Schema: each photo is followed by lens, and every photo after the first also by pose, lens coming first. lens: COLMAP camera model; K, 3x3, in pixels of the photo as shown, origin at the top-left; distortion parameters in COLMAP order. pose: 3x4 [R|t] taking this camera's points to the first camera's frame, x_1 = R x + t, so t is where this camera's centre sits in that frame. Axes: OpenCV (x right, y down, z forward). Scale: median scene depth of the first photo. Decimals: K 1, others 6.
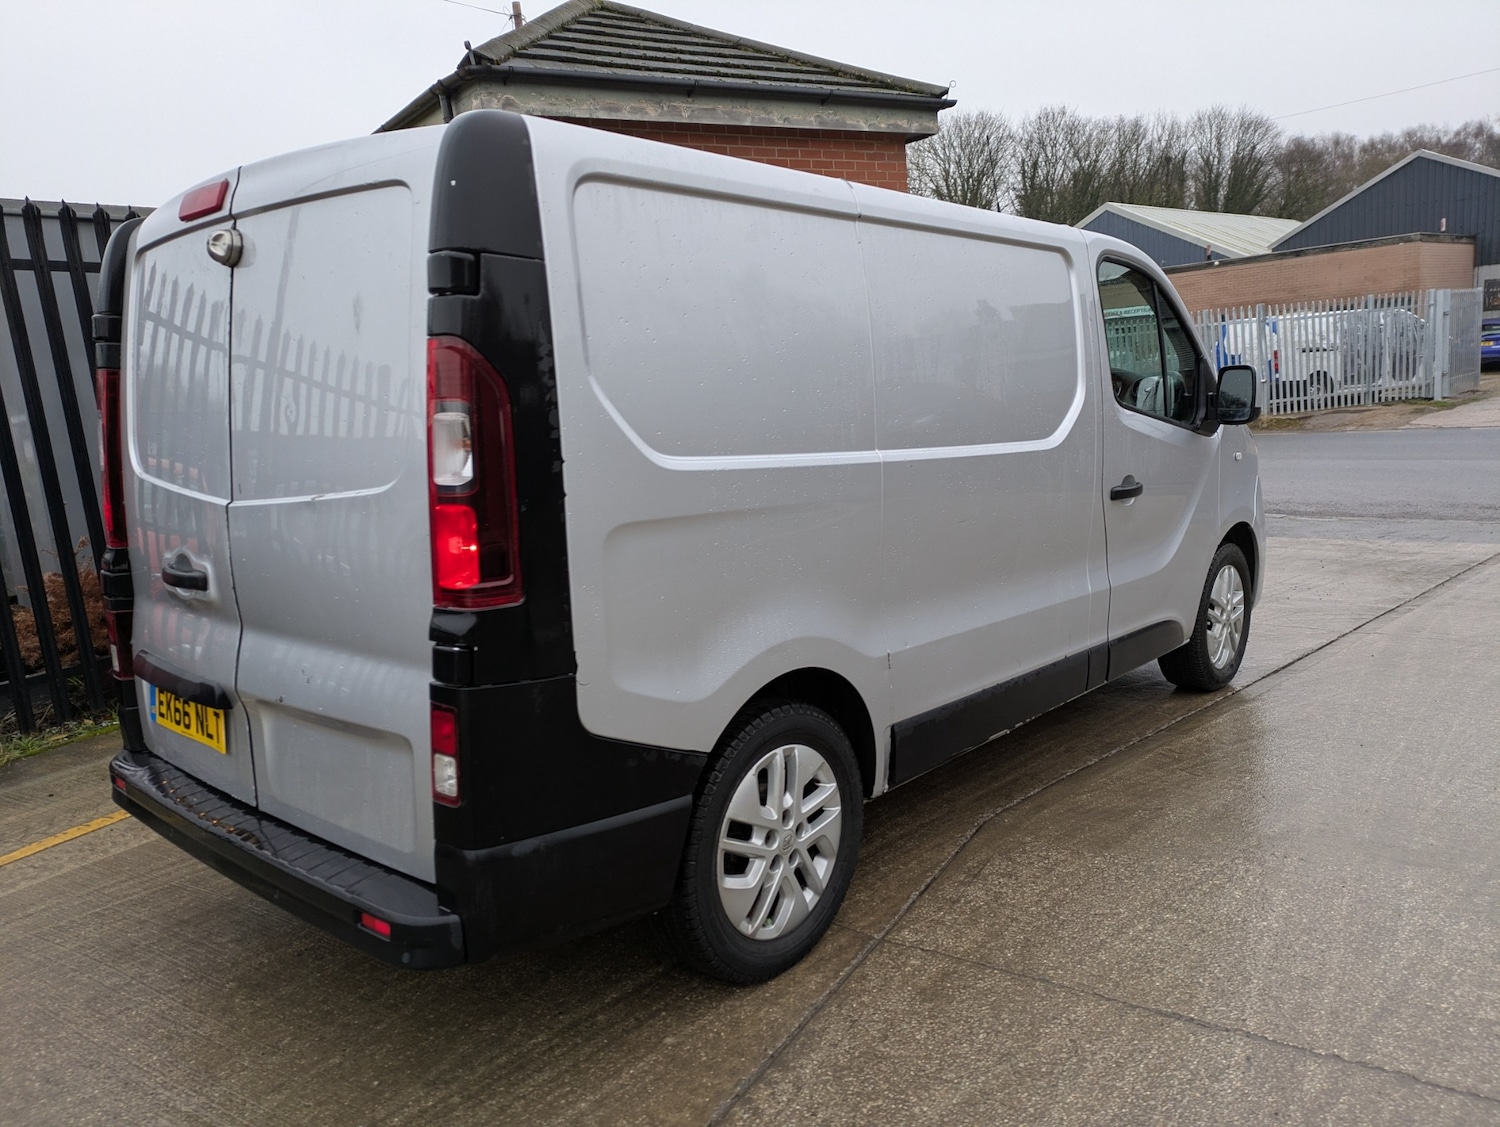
lens RADIAL K [[1094.4, 0, 751.4], [0, 1094.4, 574.8], [0, 0, 1]] dist [0.058142, -0.035097]
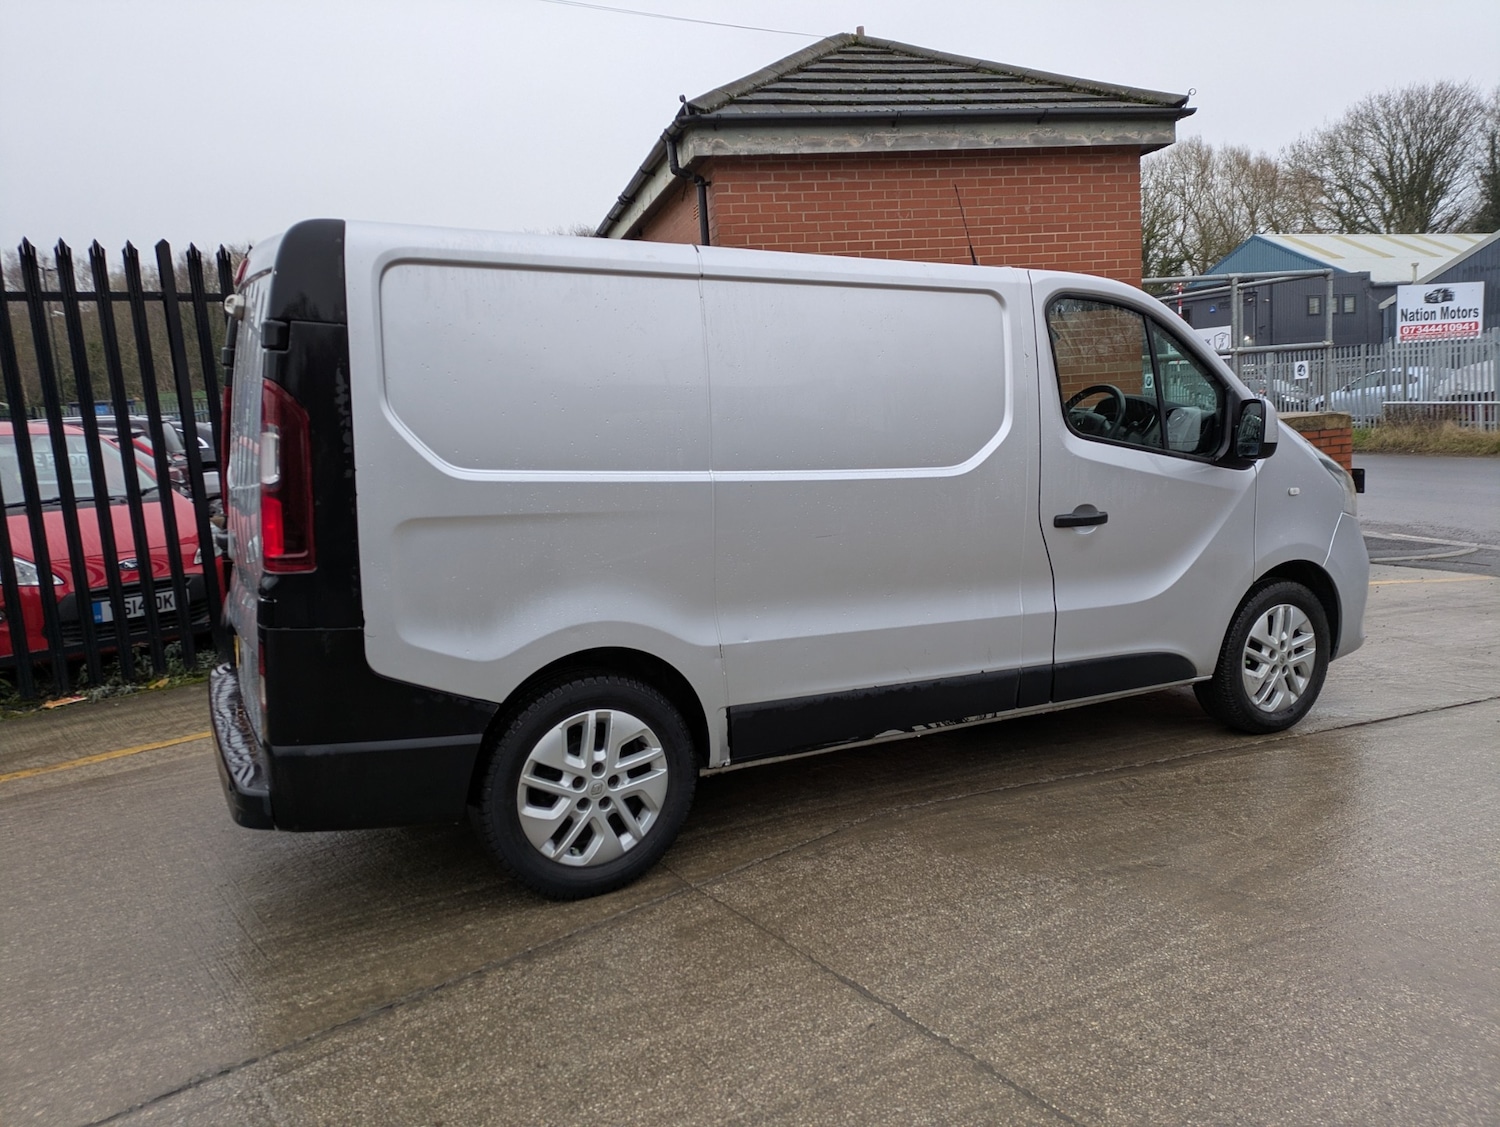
lens RADIAL K [[1094.4, 0, 760.4], [0, 1094.4, 550.8], [0, 0, 1]] dist [0.058142, -0.035097]
pose [[0.941863, 0.070191, -0.328583, 0.553865], [-0.076647, 0.997036, -0.006719, -0.023794], [0.327138, 0.031513, 0.944451, -0.091396]]
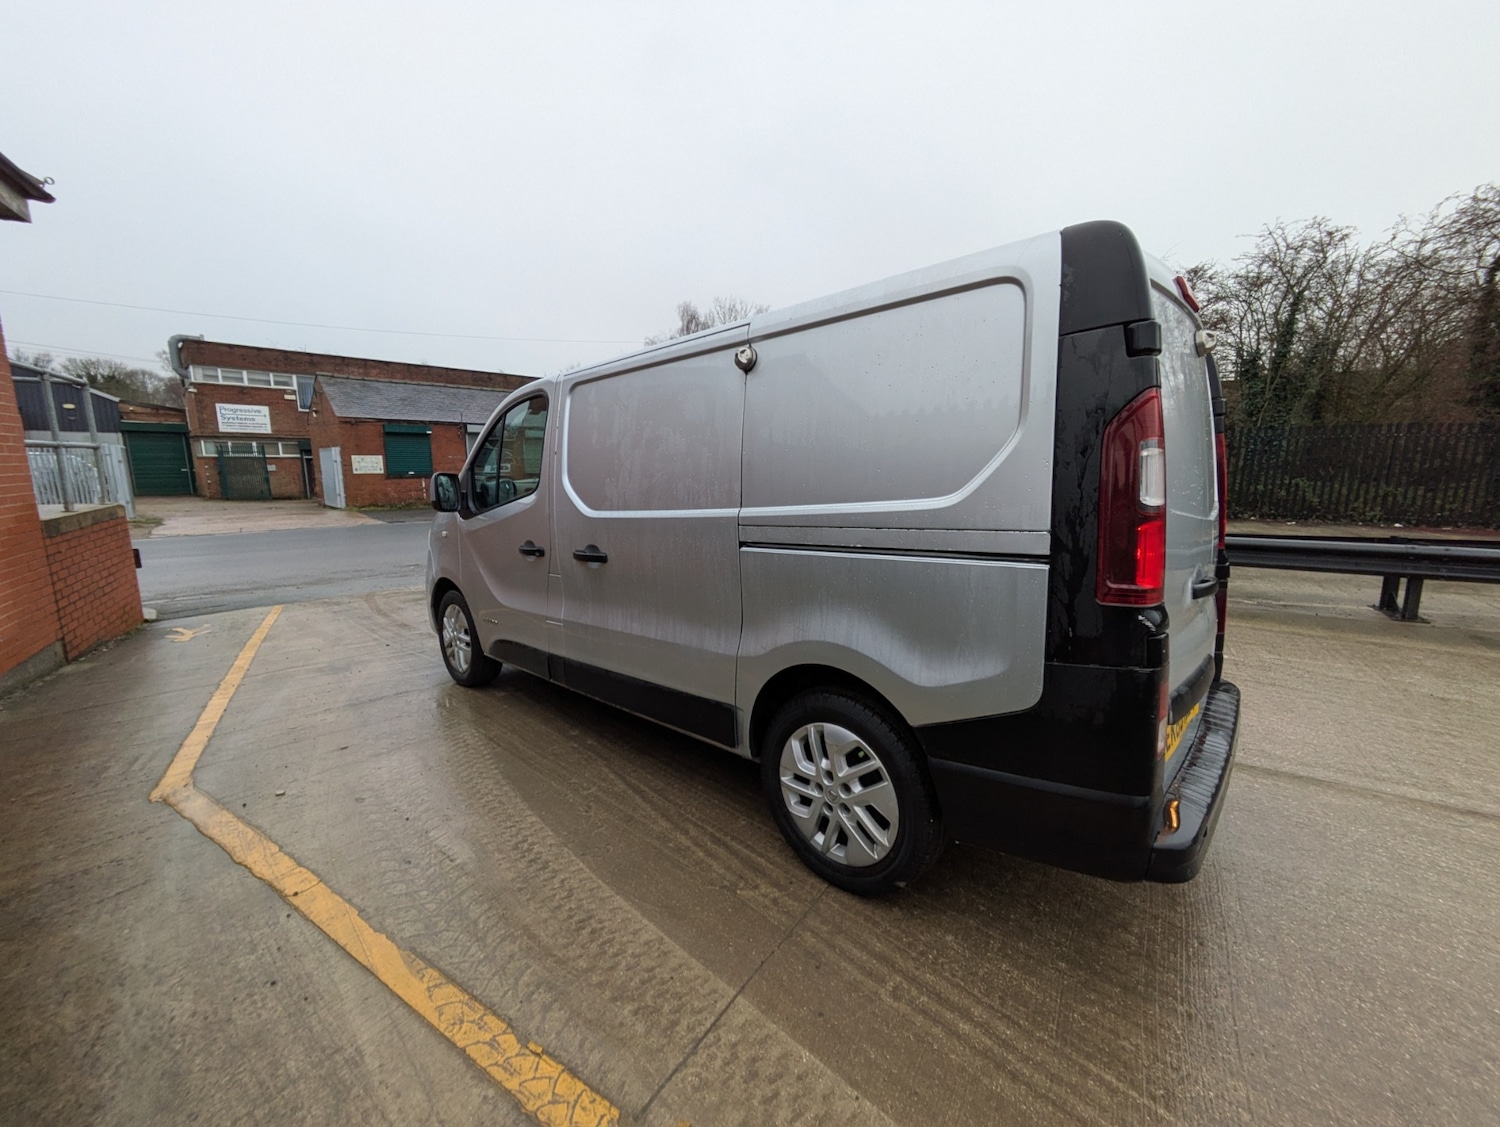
lens RADIAL K [[591.0, 0, 748.7], [0, 591.0, 564.2], [0, 0, 1]] dist [-0.001245, 0.001781]
pose [[0.019302, -0.091768, 0.995593, -1.112397], [0.179363, 0.979942, 0.086848, -0.162068], [-0.983594, 0.176896, 0.035375, 1.392961]]
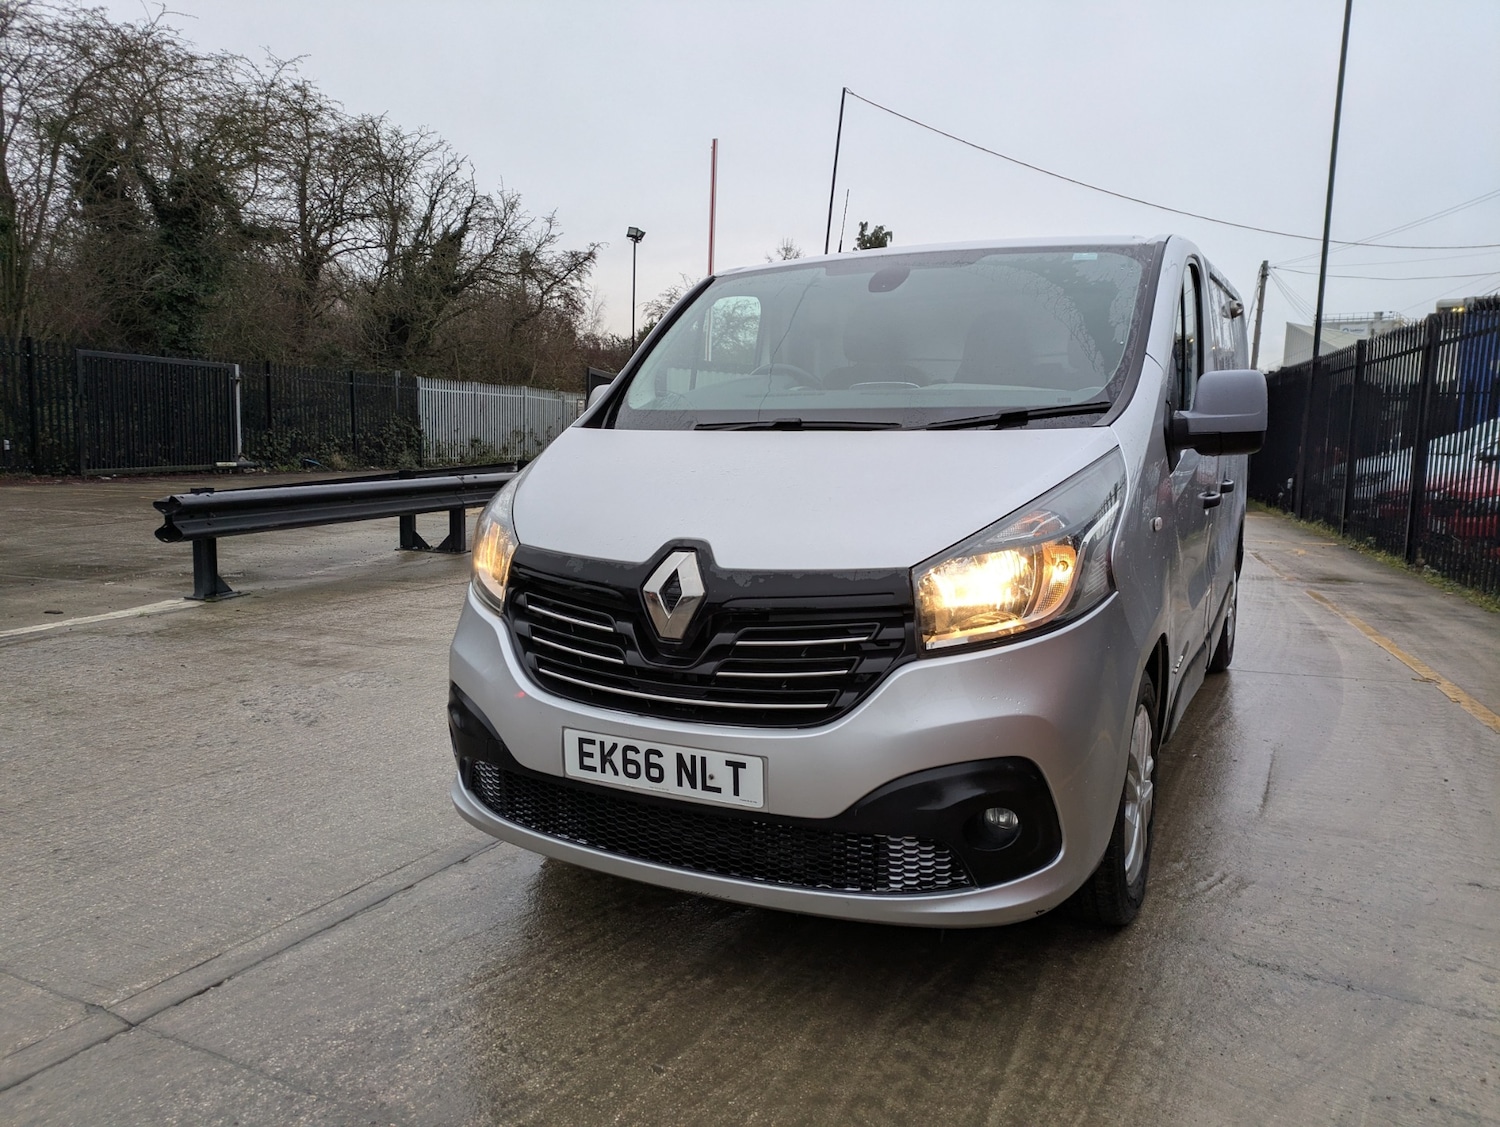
lens RADIAL K [[1094.4, 0, 773.8], [0, 1094.4, 557.8], [0, 0, 1]] dist [0.058142, -0.035097]
pose [[-0.965538, 0.078371, -0.248181, 0.851848], [-0.001379, 0.952032, 0.305997, -0.513054], [0.260257, 0.295794, -0.919115, 2.966922]]
